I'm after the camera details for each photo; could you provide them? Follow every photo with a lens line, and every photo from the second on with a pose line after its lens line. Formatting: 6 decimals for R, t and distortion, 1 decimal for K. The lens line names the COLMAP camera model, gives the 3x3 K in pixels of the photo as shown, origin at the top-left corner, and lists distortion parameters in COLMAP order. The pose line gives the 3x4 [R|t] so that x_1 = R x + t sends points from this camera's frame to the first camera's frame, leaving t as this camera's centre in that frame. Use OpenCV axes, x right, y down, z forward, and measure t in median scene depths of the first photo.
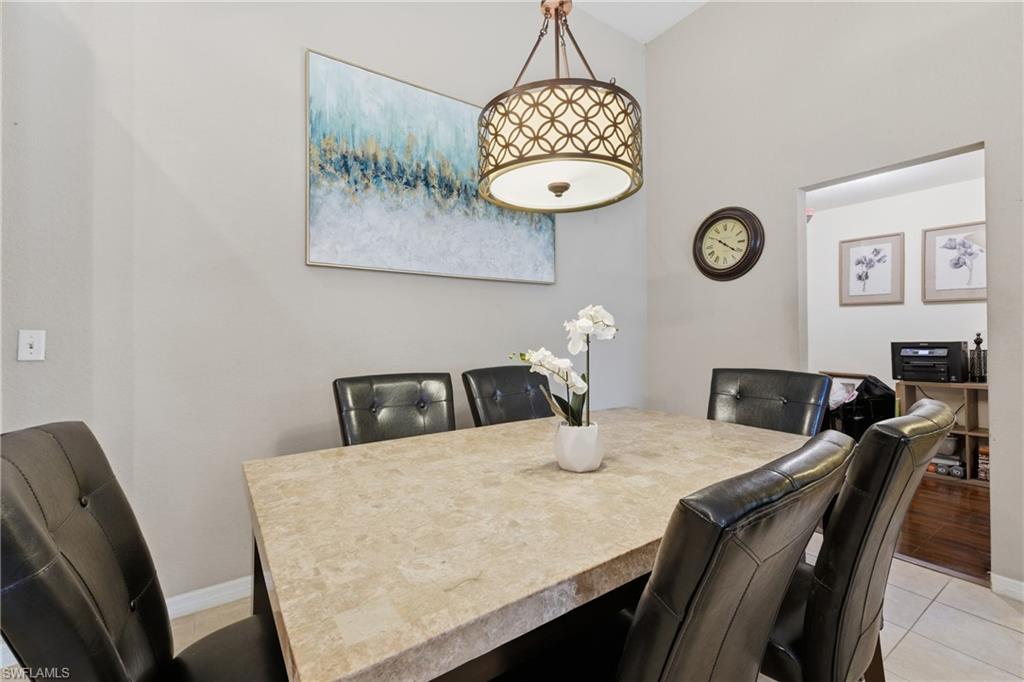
lens RADIAL K [[431.4, 0, 509.4], [0, 431.4, 332.7], [0, 0, 1]] dist [0.001175, -0.000775]
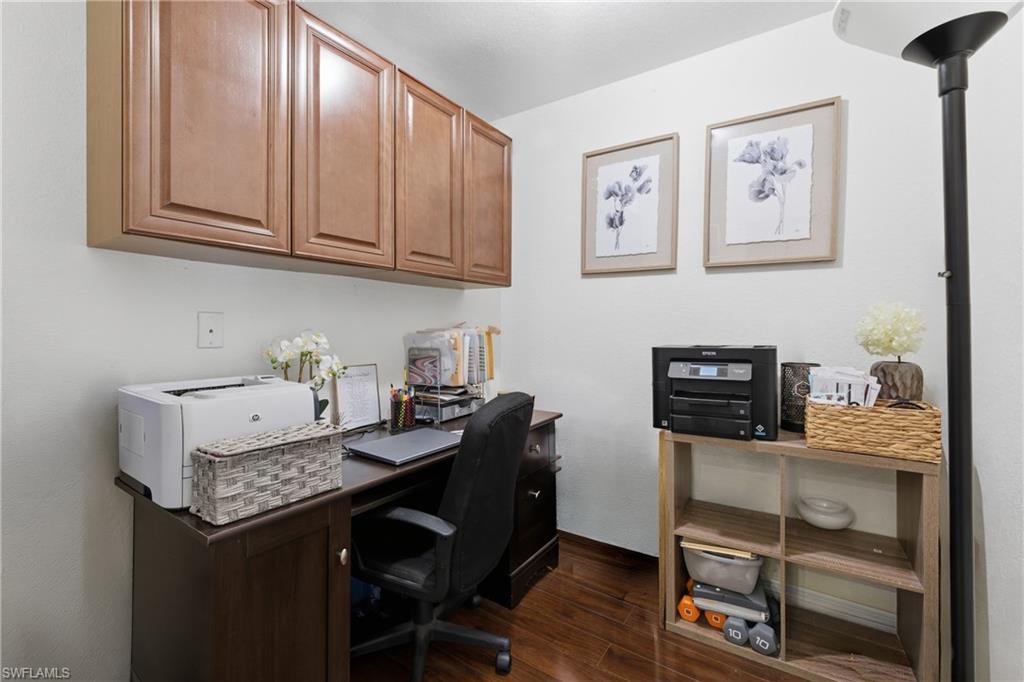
lens RADIAL K [[431.4, 0, 514.0], [0, 431.4, 333.3], [0, 0, 1]] dist [0.001175, -0.000775]
pose [[0.929094, 0.009874, 0.369712, 0.576752], [-0.014781, 0.999836, 0.010442, 0.004757], [-0.369548, -0.015166, 0.929088, 0.626679]]
